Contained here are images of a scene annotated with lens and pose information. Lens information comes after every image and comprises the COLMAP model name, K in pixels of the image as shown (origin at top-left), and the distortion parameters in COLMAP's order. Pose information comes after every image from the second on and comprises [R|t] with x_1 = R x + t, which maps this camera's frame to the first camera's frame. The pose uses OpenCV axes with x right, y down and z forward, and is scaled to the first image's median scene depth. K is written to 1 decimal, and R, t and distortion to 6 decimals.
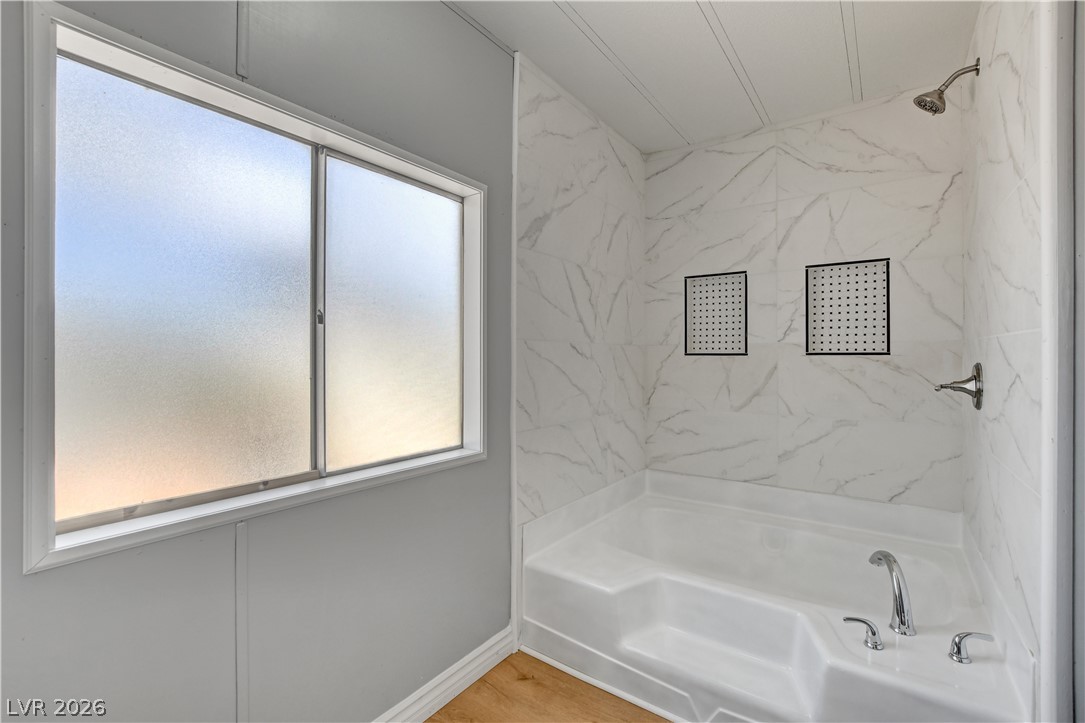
lens RADIAL K [[477.9, 0, 544.1], [0, 477.9, 356.7], [0, 0, 1]] dist [-0.013431, 0.001054]
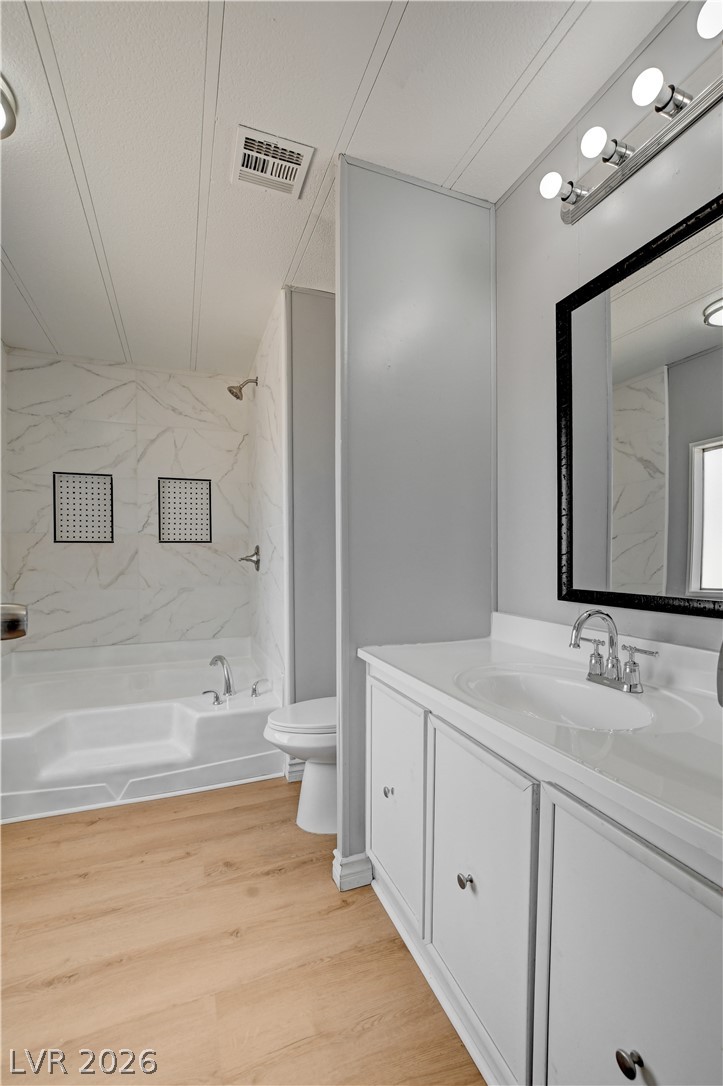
lens RADIAL K [[478.4, 0, 364.4], [0, 478.4, 554.7], [0, 0, 1]] dist [-0.013431, 0.001054]
pose [[0.549460, -0.002512, 0.835517, -0.280409], [0.010453, 0.999938, -0.003868, 0.044316], [-0.835455, 0.010859, 0.549452, -0.251379]]
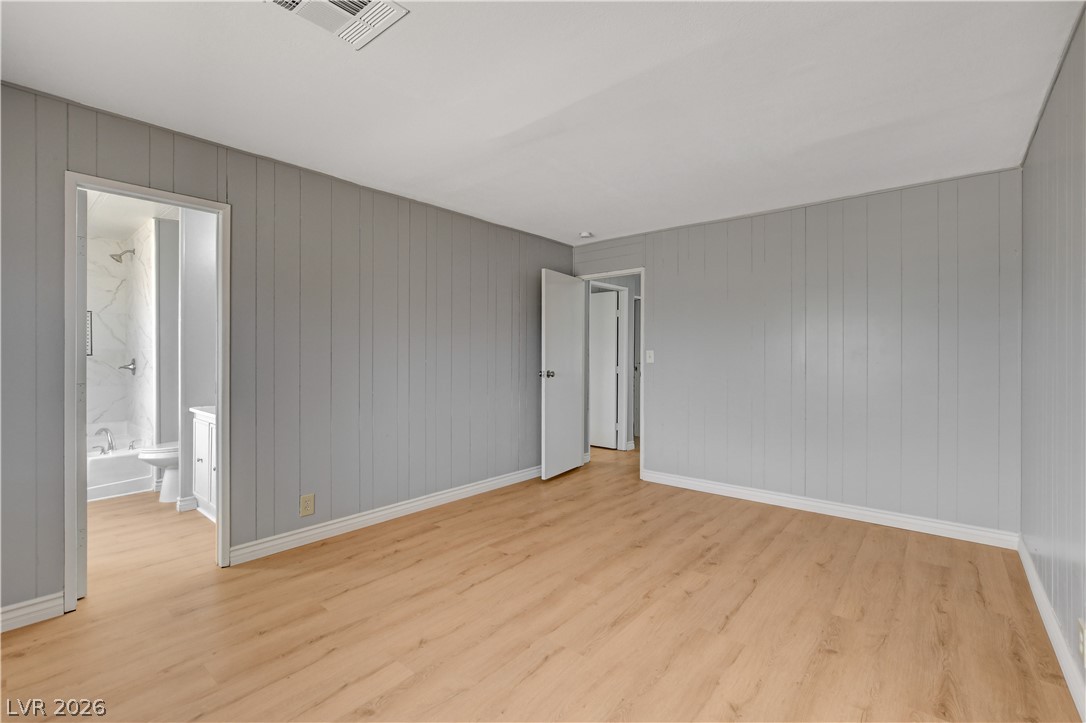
lens RADIAL K [[478.4, 0, 543.9], [0, 478.4, 357.1], [0, 0, 1]] dist [-0.013431, 0.001054]
pose [[0.082428, -0.000671, 0.996597, -1.217580], [0.004128, 0.999991, 0.000332, 0.010893], [-0.996588, 0.004087, 0.082430, -1.198017]]
